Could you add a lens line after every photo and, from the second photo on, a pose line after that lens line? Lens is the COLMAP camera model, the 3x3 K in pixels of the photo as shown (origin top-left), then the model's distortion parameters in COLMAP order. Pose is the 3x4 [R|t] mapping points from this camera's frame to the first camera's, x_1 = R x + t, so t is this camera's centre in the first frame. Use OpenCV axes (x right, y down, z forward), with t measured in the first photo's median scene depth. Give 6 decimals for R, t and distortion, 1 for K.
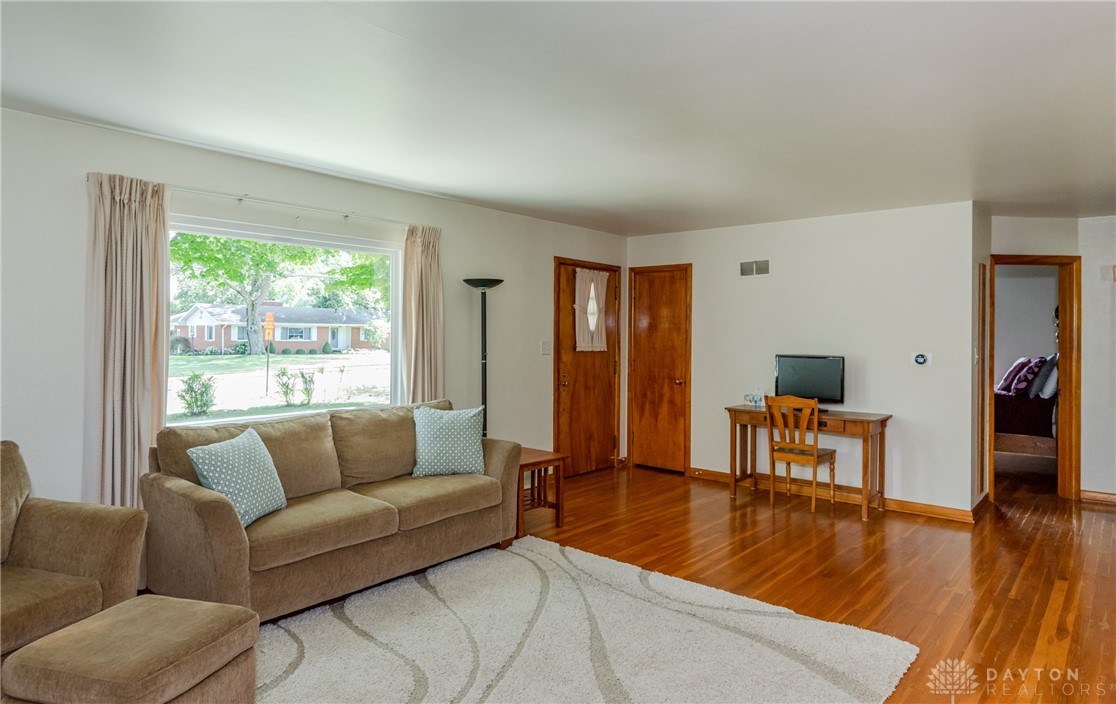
lens RADIAL K [[679.3, 0, 558.0], [0, 679.3, 352.0], [0, 0, 1]] dist [0.000043, 0.000126]
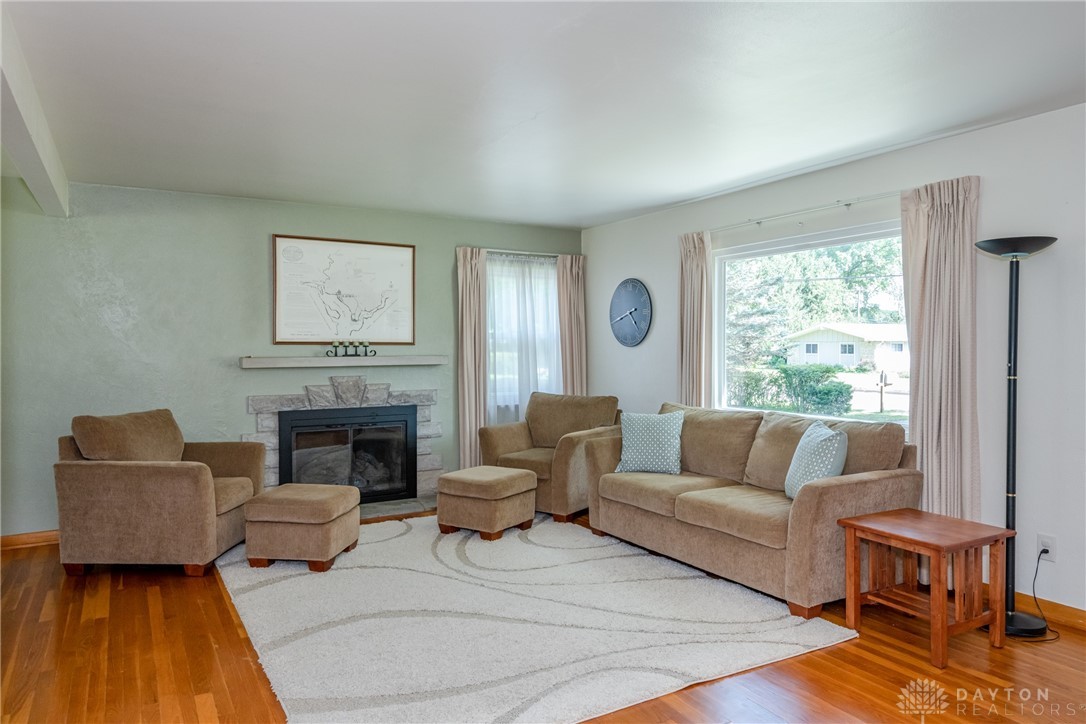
lens RADIAL K [[748.3, 0, 543.0], [0, 748.3, 362.0], [0, 0, 1]] dist [-0.002820, -0.001167]
pose [[-0.336065, 0.026968, -0.941453, 0.870581], [-0.010604, 0.999418, 0.032414, -0.022762], [0.941779, 0.020876, -0.335584, 1.075548]]
